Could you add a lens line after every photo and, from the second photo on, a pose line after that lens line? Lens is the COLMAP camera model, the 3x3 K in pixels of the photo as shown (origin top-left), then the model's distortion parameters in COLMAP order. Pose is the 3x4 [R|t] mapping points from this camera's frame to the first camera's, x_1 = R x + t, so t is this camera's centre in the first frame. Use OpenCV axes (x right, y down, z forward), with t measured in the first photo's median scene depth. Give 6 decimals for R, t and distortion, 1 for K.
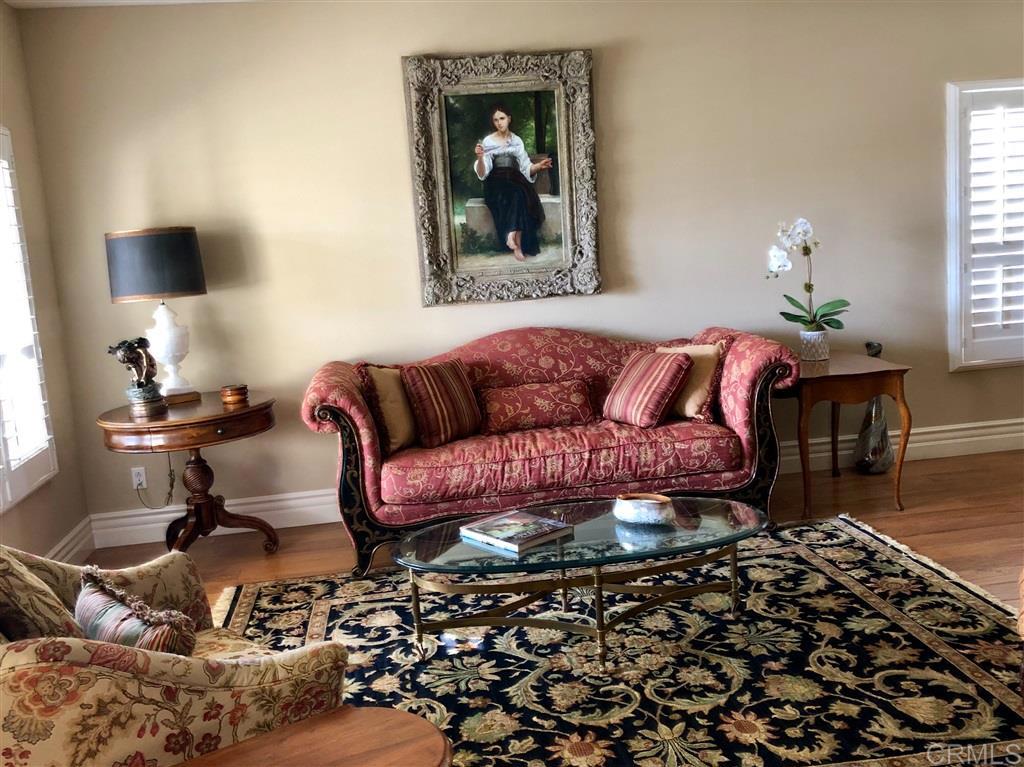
lens RADIAL K [[956.2, 0, 512.0], [0, 956.2, 383.5], [0, 0, 1]] dist [0.181643, -0.348837]
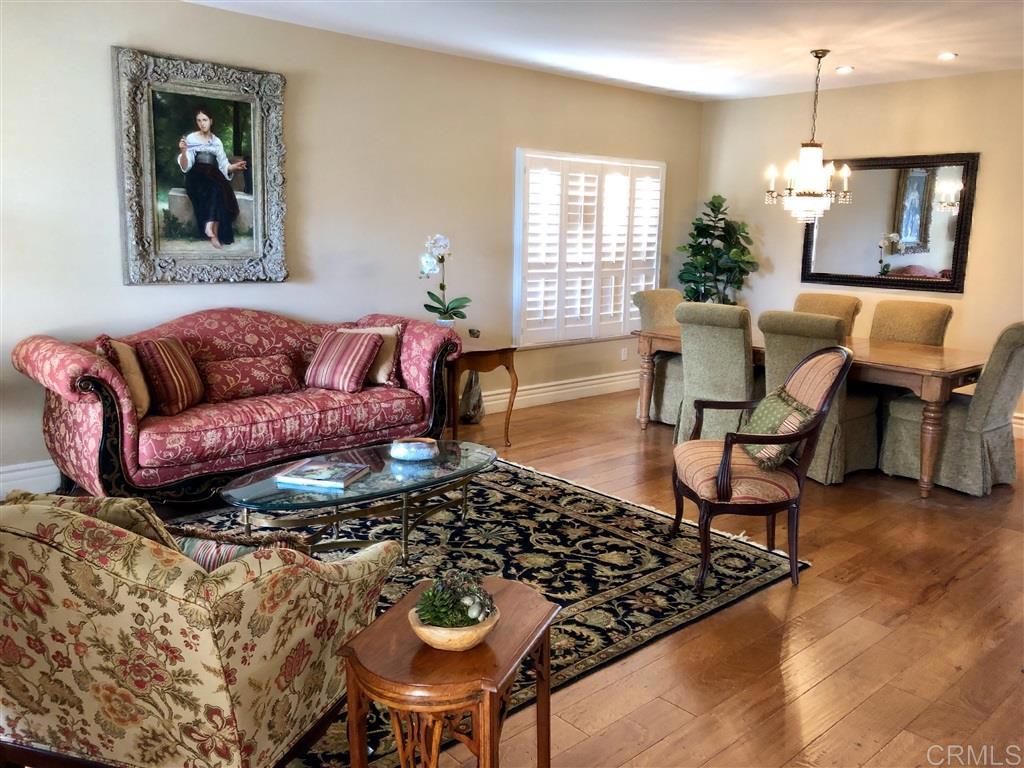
lens RADIAL K [[831.9, 0, 512.0], [0, 831.9, 384.0], [0, 0, 1]] dist [0.082999, -0.072510]
pose [[0.823519, -0.017483, 0.567019, -0.298356], [0.006157, 0.999742, 0.021884, 0.012483], [-0.567255, -0.014531, 0.823414, -0.008191]]
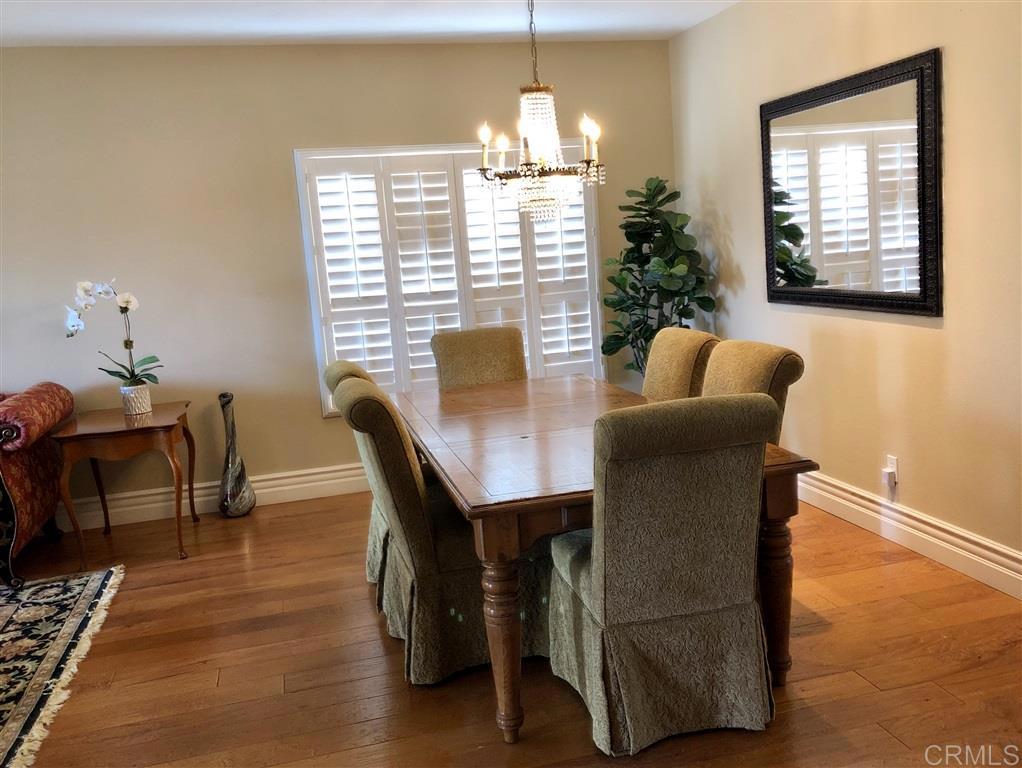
lens RADIAL K [[900.3, 0, 511.0], [0, 900.3, 384.0], [0, 0, 1]] dist [0.027384, -0.006541]
pose [[0.992941, -0.015446, 0.117603, 0.659161], [0.016767, 0.999807, -0.010250, -0.043493], [-0.117422, 0.012149, 0.993008, -0.009247]]
